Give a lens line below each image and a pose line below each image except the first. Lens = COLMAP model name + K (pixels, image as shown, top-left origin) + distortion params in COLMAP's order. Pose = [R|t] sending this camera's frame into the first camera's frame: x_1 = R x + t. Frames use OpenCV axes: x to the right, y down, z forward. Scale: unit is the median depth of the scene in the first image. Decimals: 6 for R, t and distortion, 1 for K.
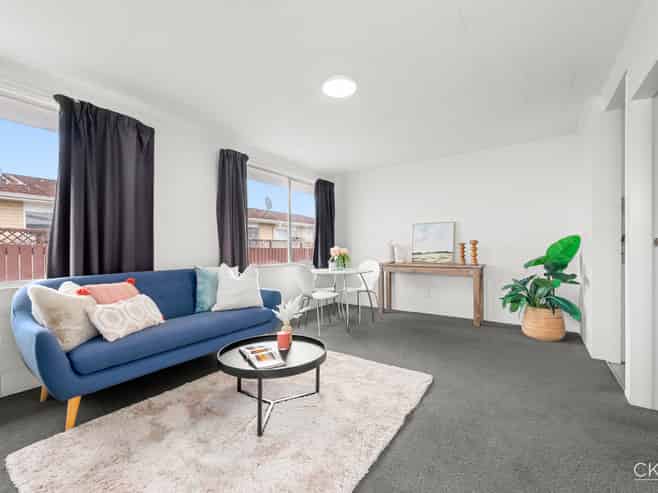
lens RADIAL K [[298.4, 0, 329.0], [0, 298.4, 246.5], [0, 0, 1]] dist [0.004214, 0.000433]
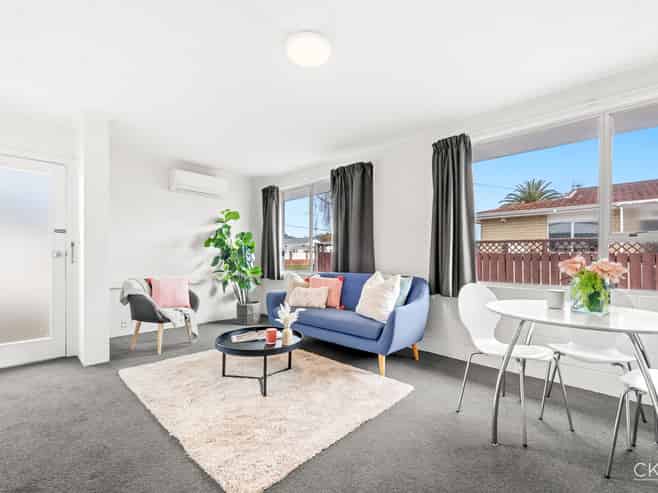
lens RADIAL K [[299.1, 0, 330.6], [0, 299.1, 257.5], [0, 0, 1]] dist [0.022211, 0.000057]
pose [[-0.148574, 0.009730, -0.988853, 0.449084], [0.001542, 0.999953, 0.009607, -0.000686], [0.988900, -0.000098, -0.148582, 0.650555]]
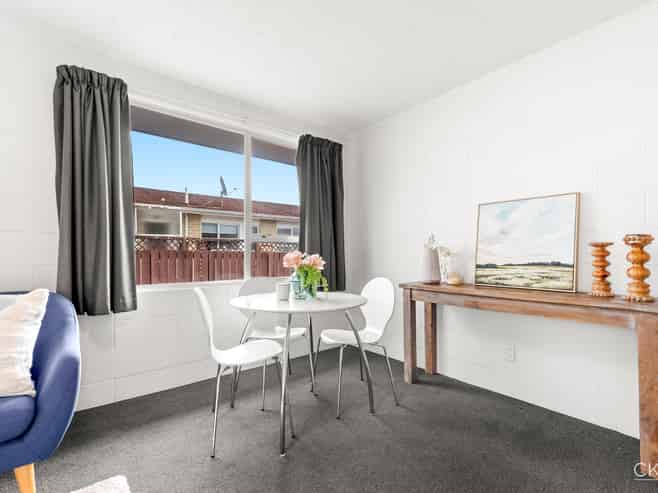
lens RADIAL K [[330.5, 0, 329.0], [0, 330.5, 246.5], [0, 0, 1]] dist [0.035240, 0.000306]
pose [[0.959560, -0.004049, -0.281475, 0.213839], [-0.000937, 0.999845, -0.017579, 0.002414], [0.281503, 0.017132, 0.959407, 0.440473]]
